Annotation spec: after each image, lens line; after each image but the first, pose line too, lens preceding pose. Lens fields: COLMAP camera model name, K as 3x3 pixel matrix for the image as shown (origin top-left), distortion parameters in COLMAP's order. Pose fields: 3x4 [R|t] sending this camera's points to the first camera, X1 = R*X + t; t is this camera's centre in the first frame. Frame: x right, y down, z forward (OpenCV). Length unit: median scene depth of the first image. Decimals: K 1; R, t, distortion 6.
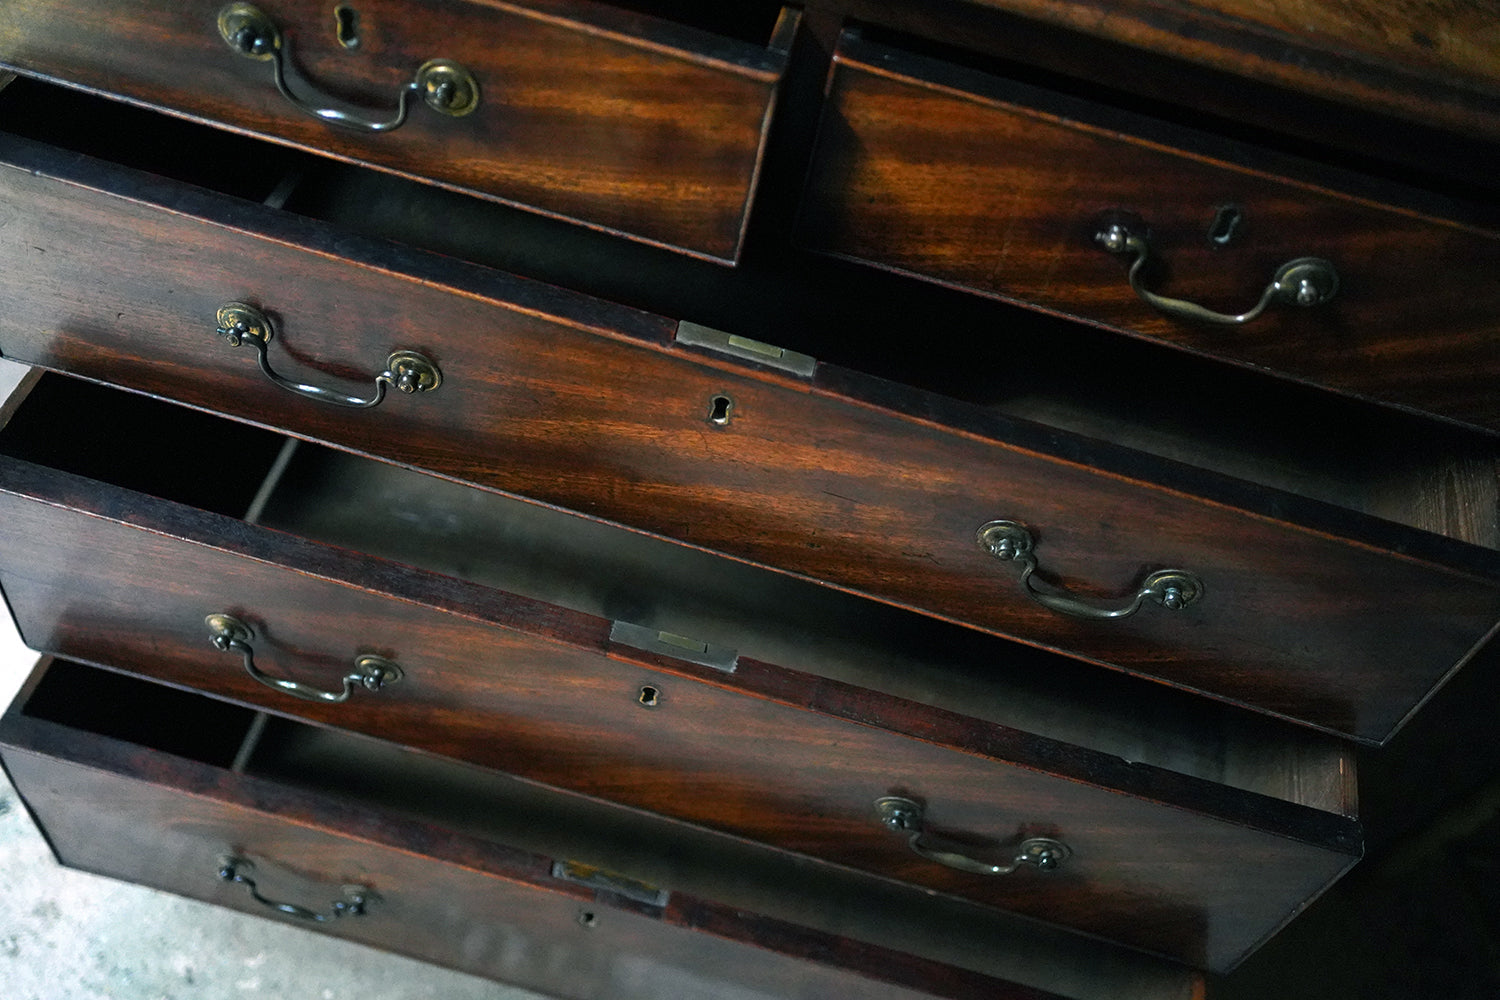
lens RADIAL K [[1526.4, 0, 747.3], [0, 1526.4, 500.0], [0, 0, 1]] dist [-0.033843, 0.171004]
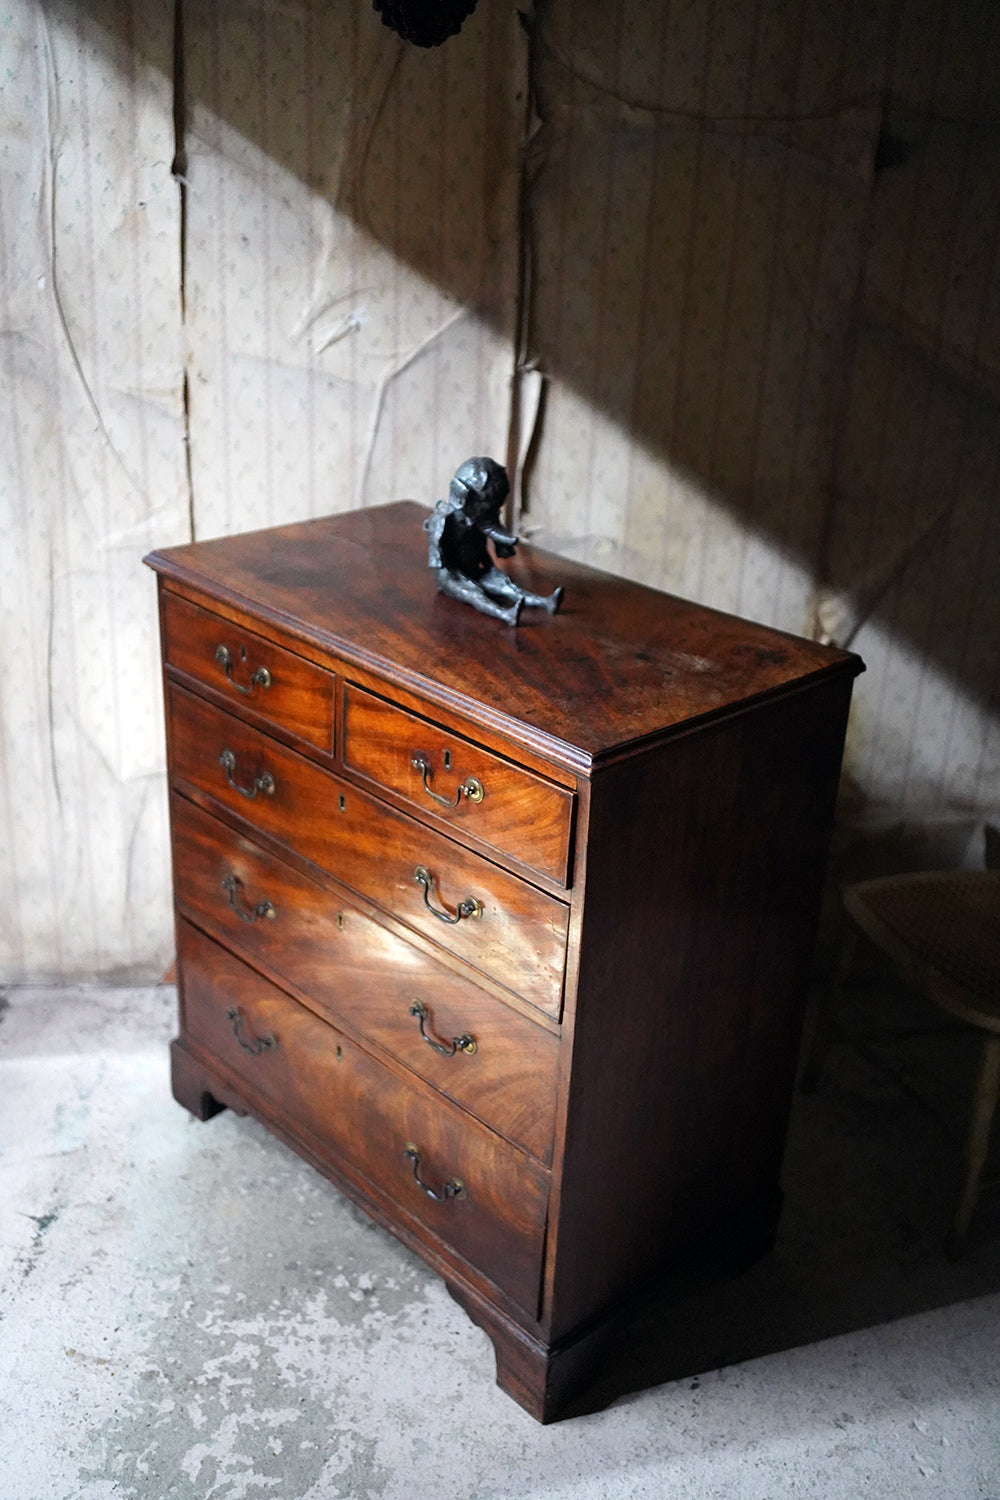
lens RADIAL K [[1523.4, 0, 501.1], [0, 1523.4, 755.7], [0, 0, 1]] dist [-0.035466, 0.164387]
pose [[0.949857, -0.229215, 0.212678, -0.463441], [0.298514, 0.867180, -0.398609, 1.057080], [-0.093062, 0.442109, 0.892121, -1.441700]]
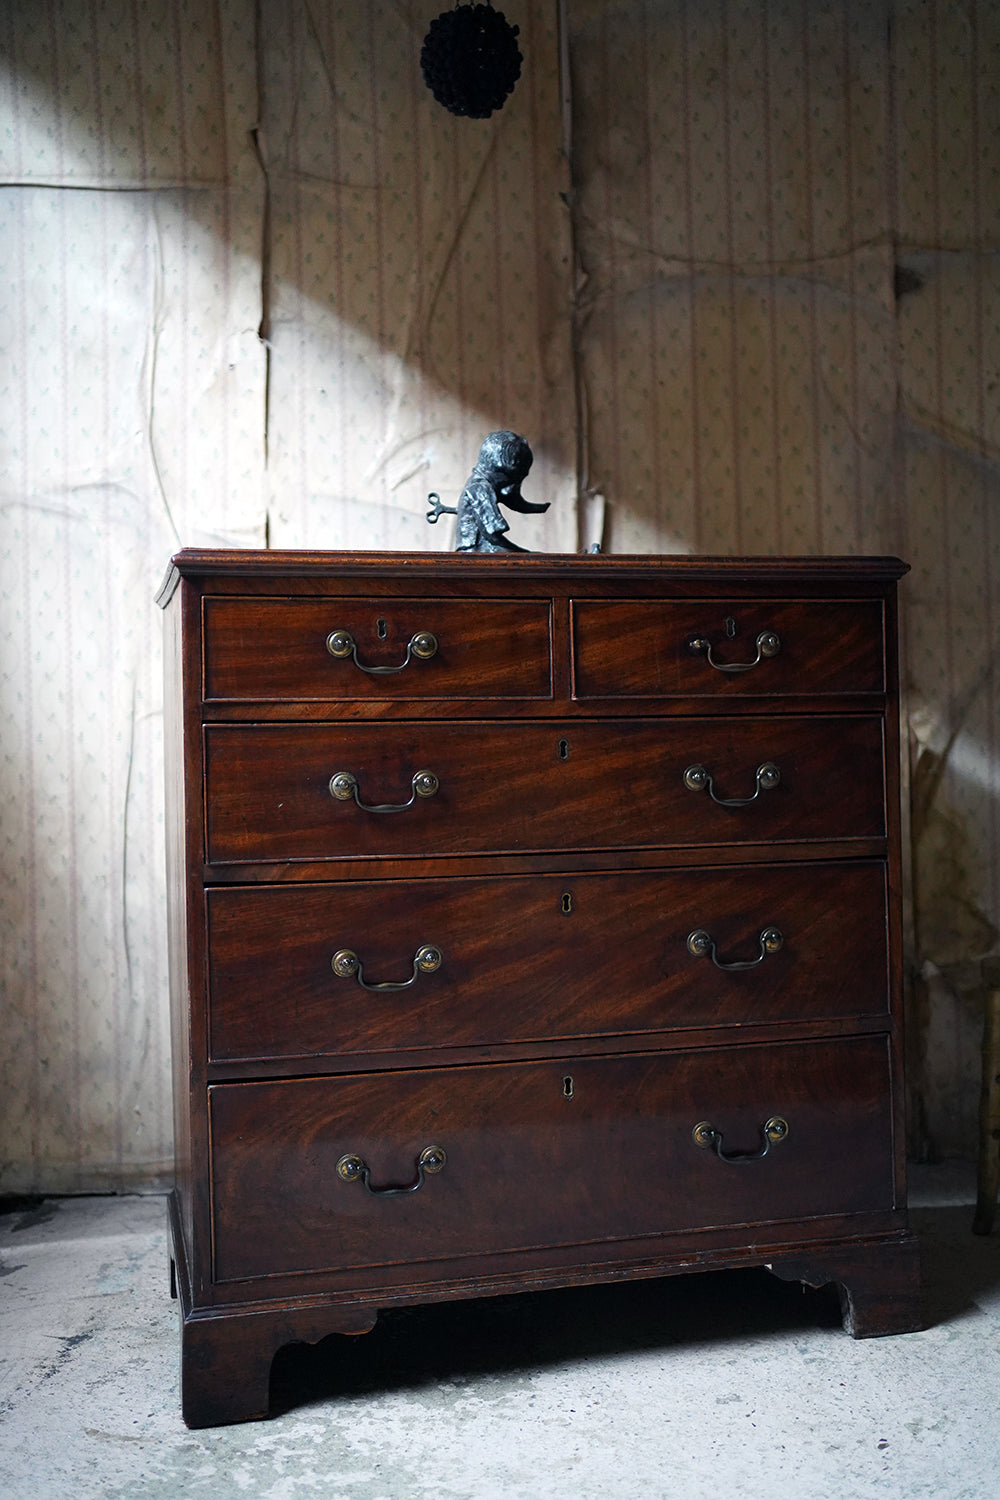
lens RADIAL K [[1523.2, 0, 501.3], [0, 1523.2, 749.5], [0, 0, 1]] dist [-0.034227, 0.160007]
pose [[0.953569, -0.187373, 0.235790, -0.636232], [0.301141, 0.604746, -0.737290, 1.886606], [-0.004445, 0.774063, 0.633093, -0.598496]]
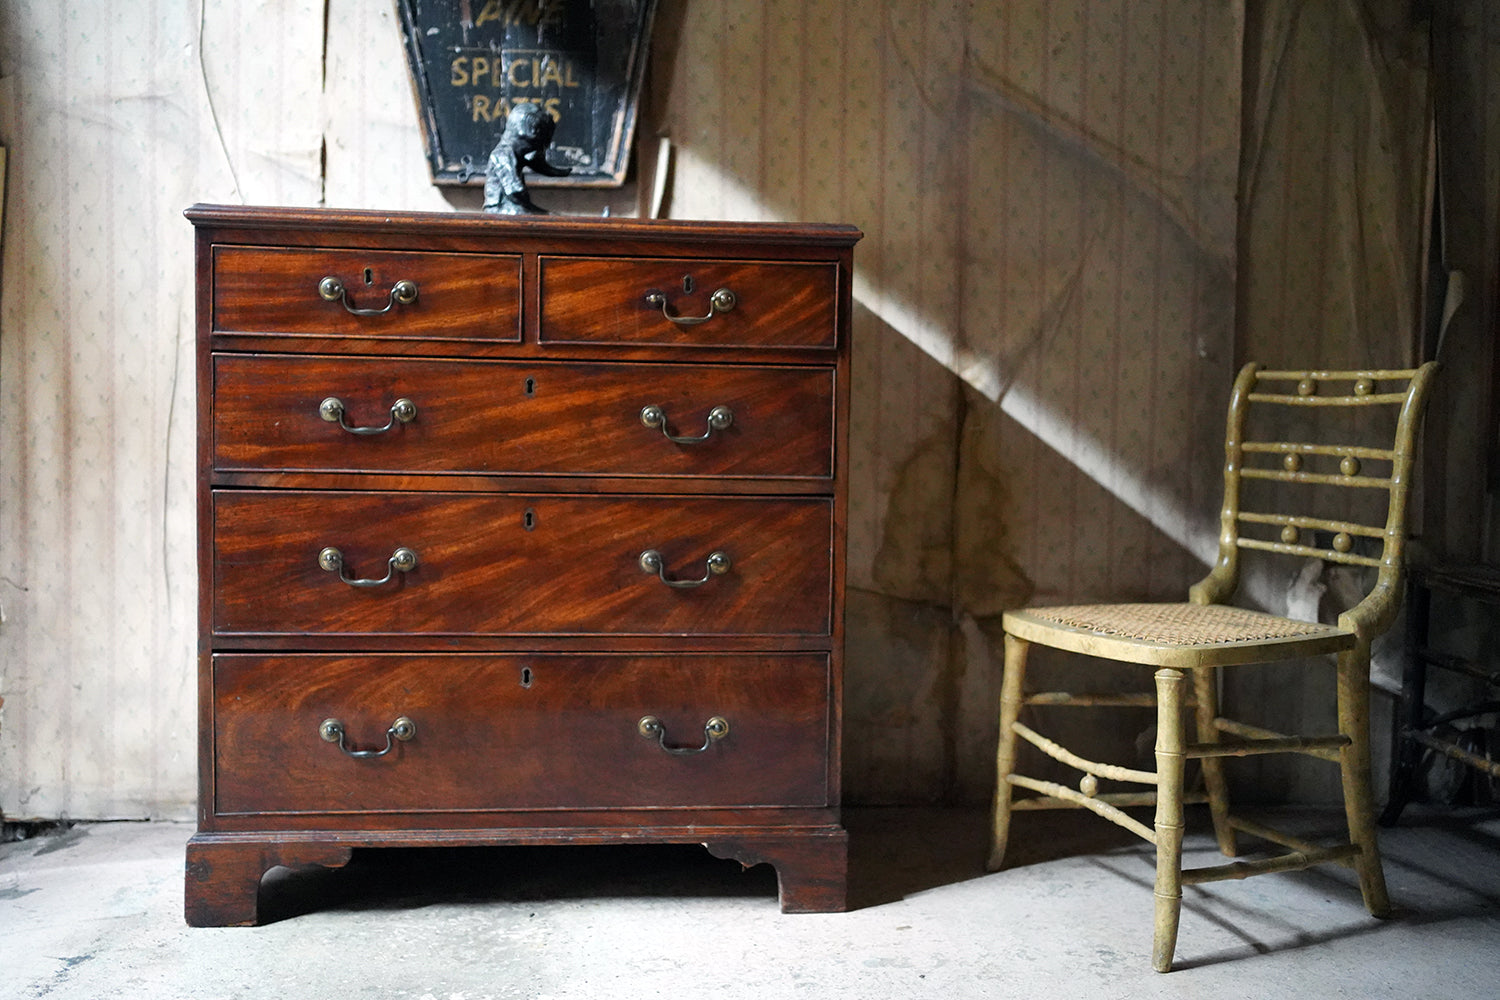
lens RADIAL K [[1522.1, 0, 757.7], [0, 1522.1, 493.7], [0, 0, 1]] dist [-0.035397, 0.170953]
pose [[0.939094, -0.166500, 0.300634, -0.466439], [0.332660, 0.659982, -0.673618, 1.973744], [-0.086255, 0.732599, 0.675173, -0.607982]]
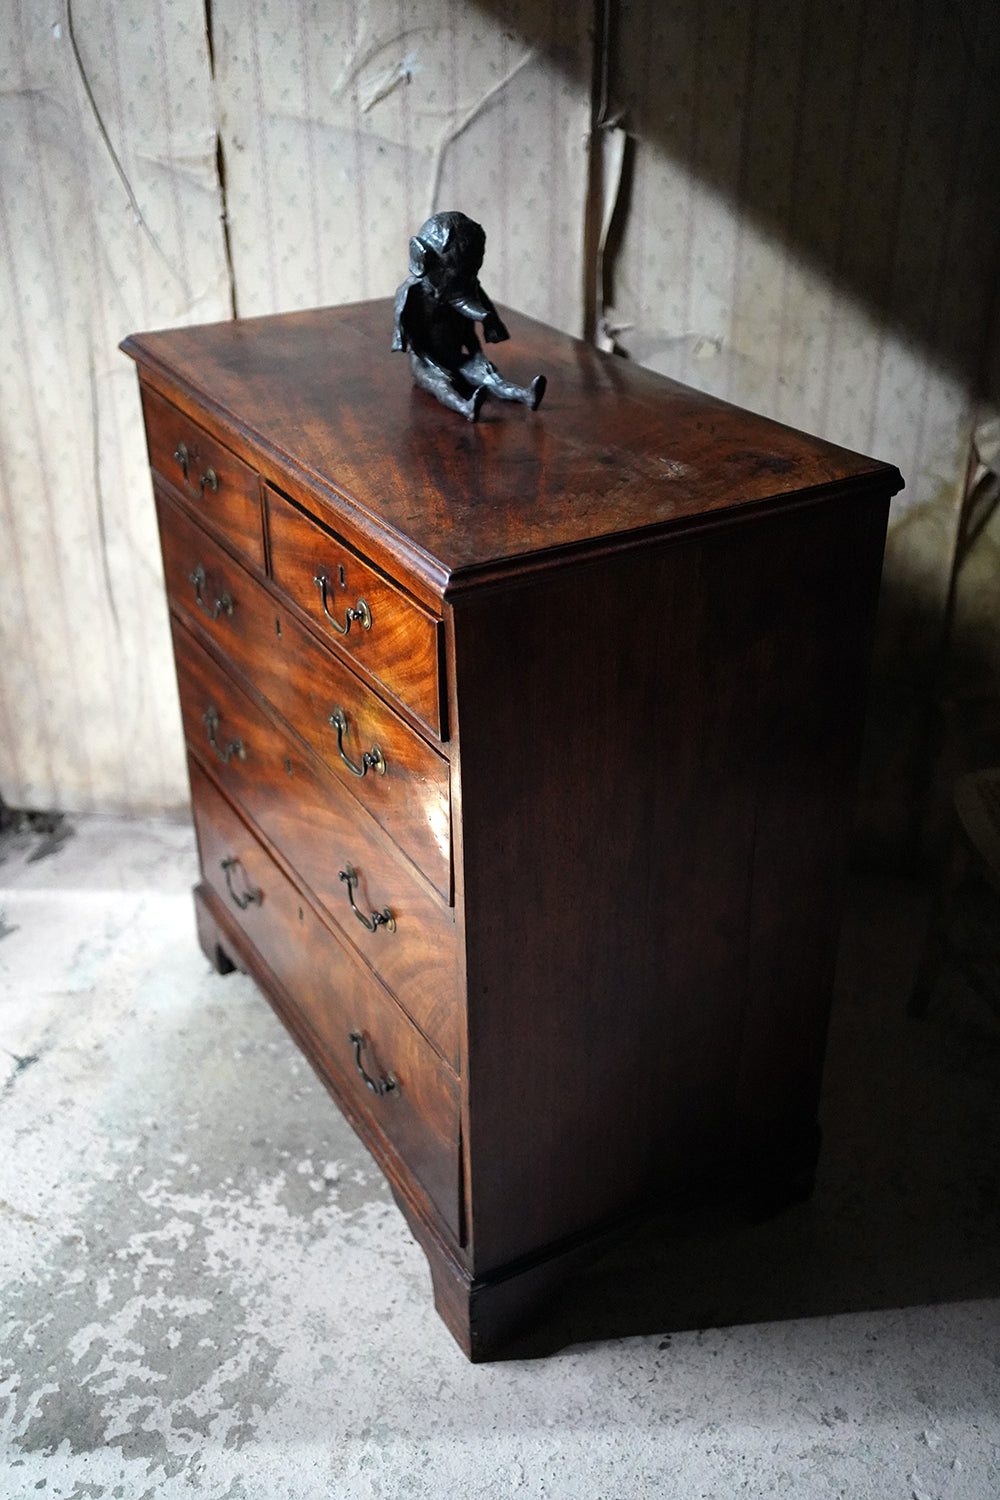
lens RADIAL K [[1522.0, 0, 504.5], [0, 1522.0, 748.5], [0, 0, 1]] dist [-0.038362, 0.172130]
pose [[0.983549, -0.177815, -0.031833, 0.199428], [0.152895, 0.913293, -0.377516, 1.058905], [0.096201, 0.366439, 0.925456, -1.006437]]
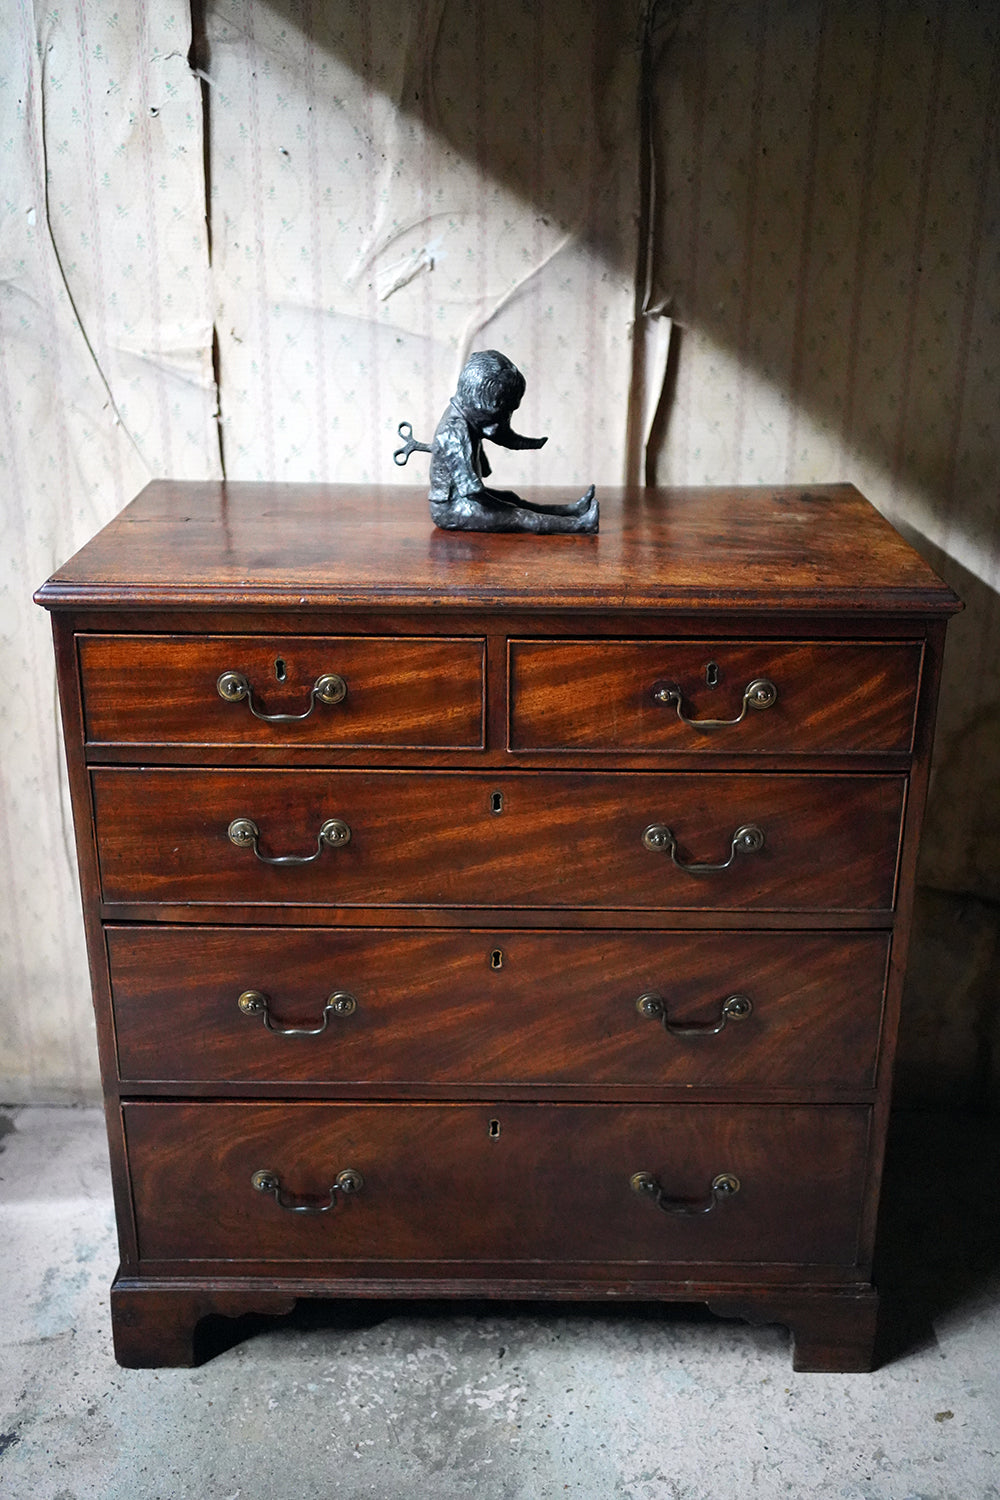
lens RADIAL K [[1522.1, 0, 505.3], [0, 1522.1, 756.0], [0, 0, 1]] dist [-0.035397, 0.170953]
pose [[0.967341, -0.220343, 0.125298, -0.227160], [0.253471, 0.844300, -0.472134, 0.776067], [-0.001758, 0.488474, 0.872577, -0.705051]]
